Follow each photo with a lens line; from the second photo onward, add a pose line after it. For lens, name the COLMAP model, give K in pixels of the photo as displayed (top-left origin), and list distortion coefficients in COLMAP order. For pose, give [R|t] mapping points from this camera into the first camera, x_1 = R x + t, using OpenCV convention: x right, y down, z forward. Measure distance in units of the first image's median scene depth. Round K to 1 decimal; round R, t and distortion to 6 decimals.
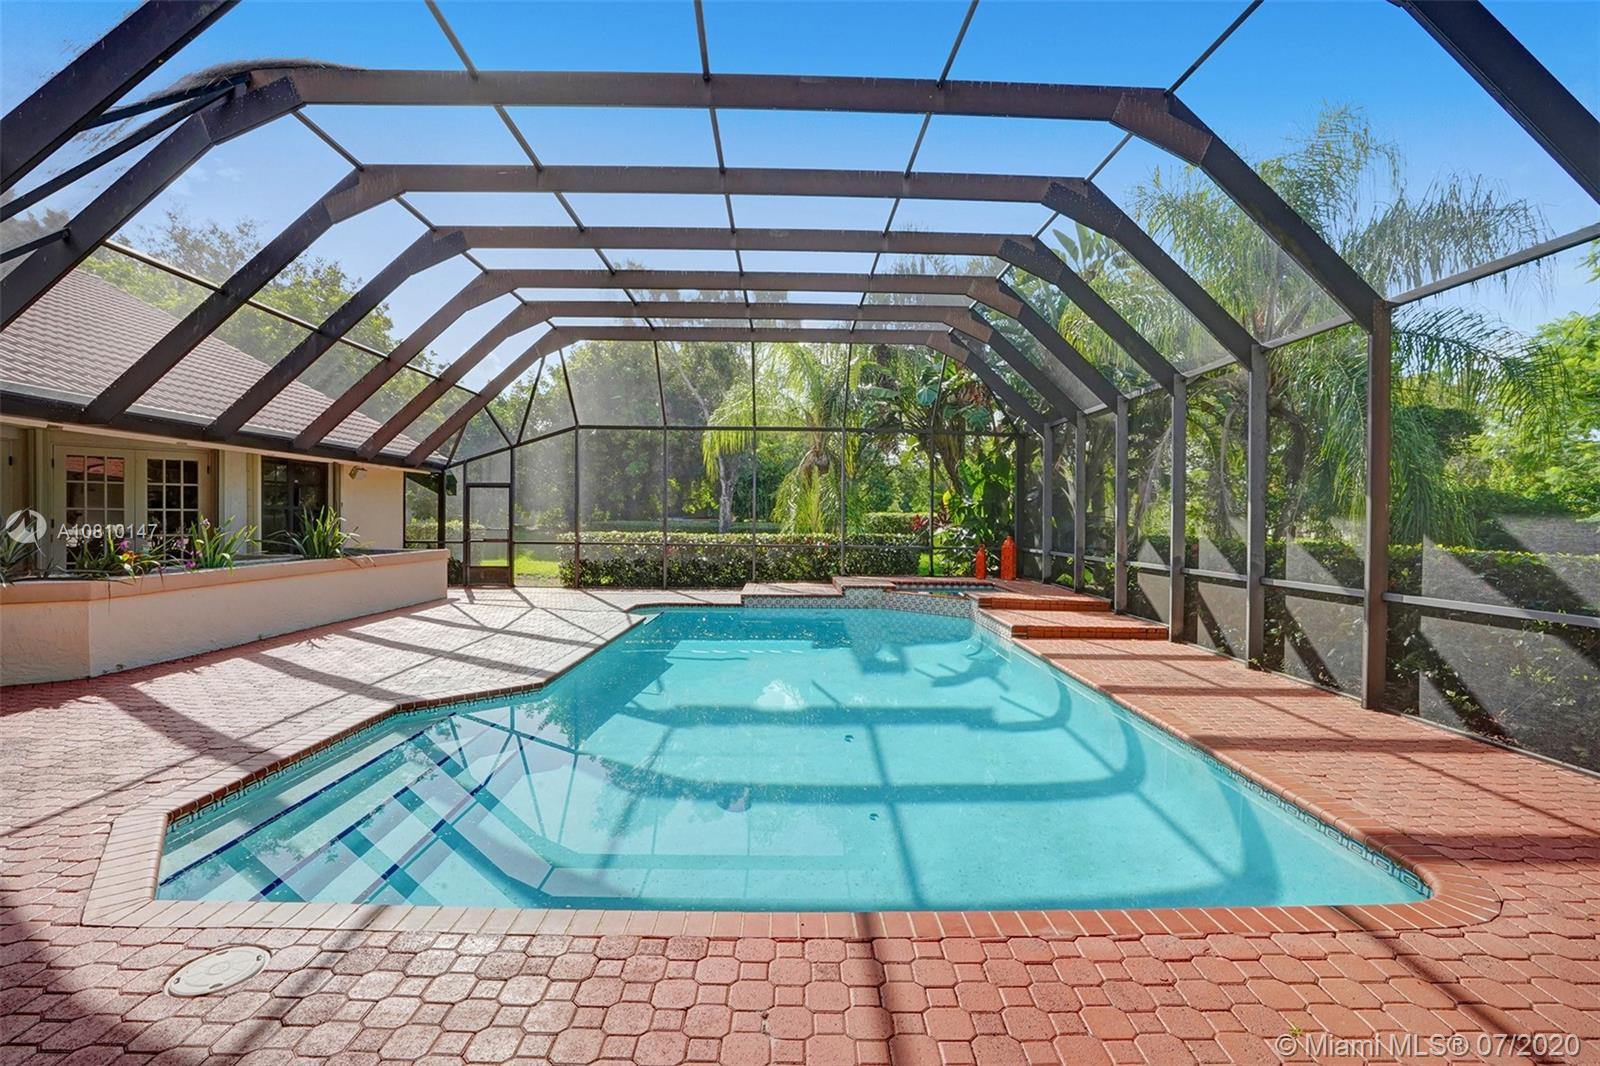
lens RADIAL K [[749.7, 0, 785.1], [0, 749.7, 526.8], [0, 0, 1]] dist [-0.058587, 0.021380]
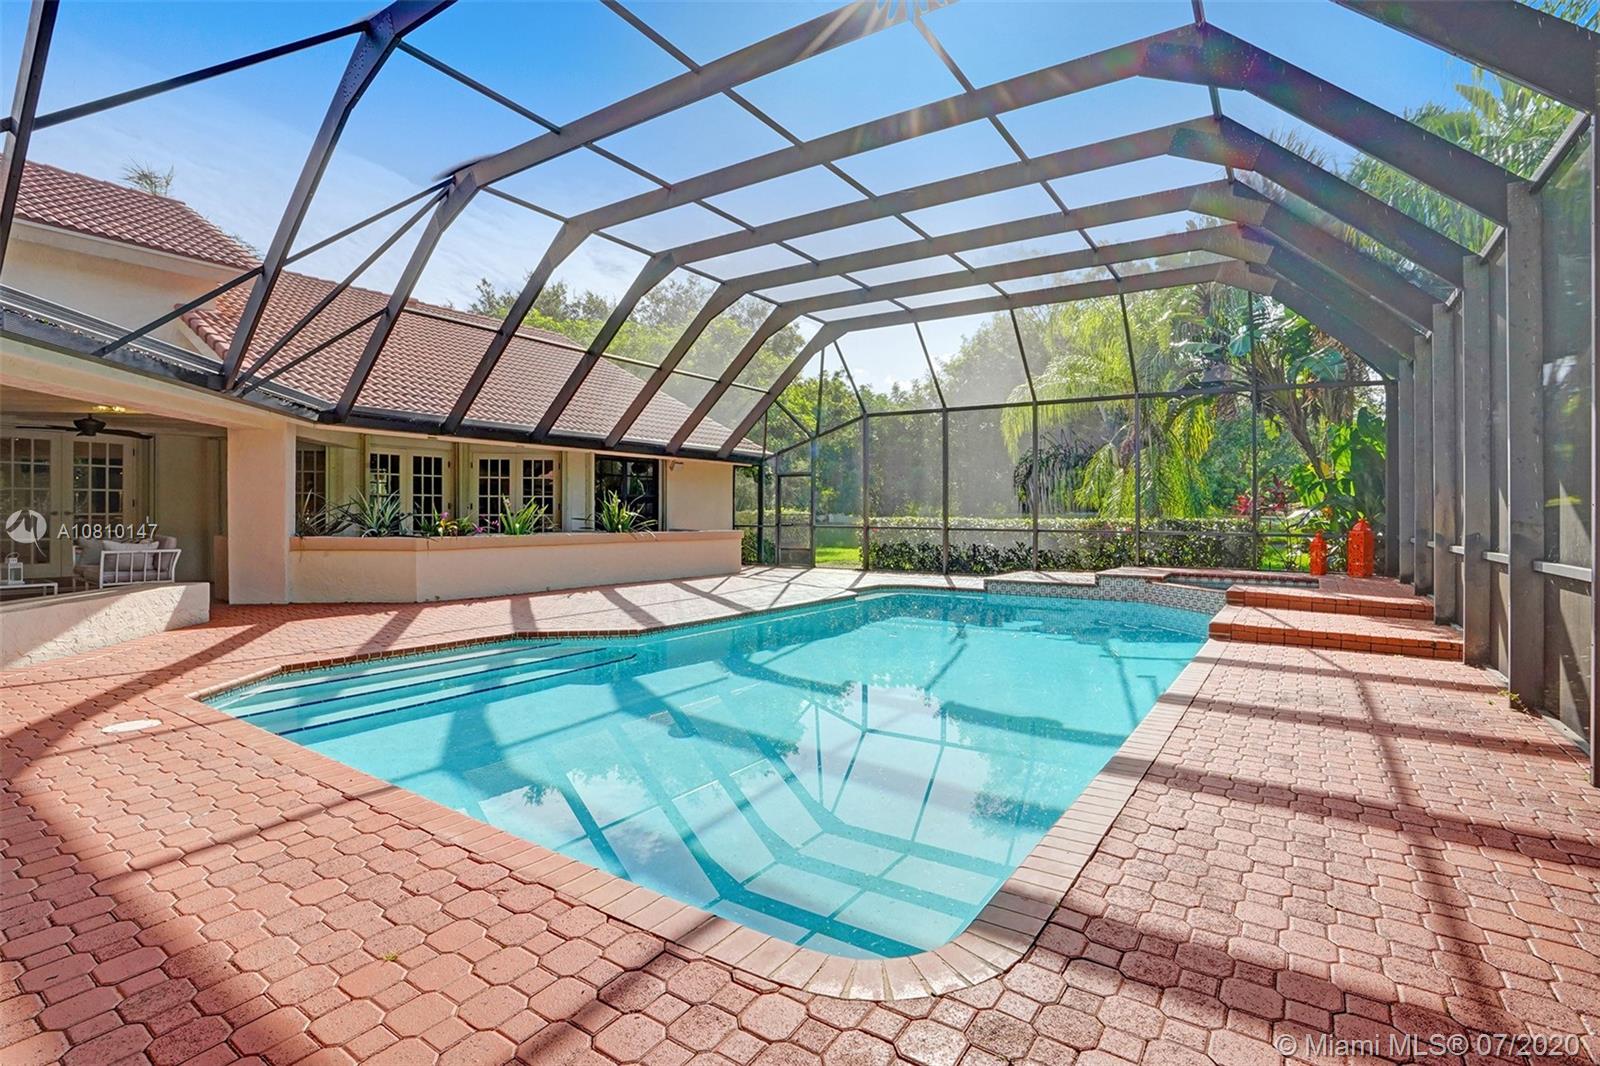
lens RADIAL K [[749.7, 0, 784.4], [0, 749.7, 528.8], [0, 0, 1]] dist [-0.058587, 0.021380]
pose [[0.820611, 0.005685, -0.571458, 0.319173], [-0.003515, 0.999982, 0.004901, 0.027601], [0.571476, -0.002013, 0.820616, 0.101274]]
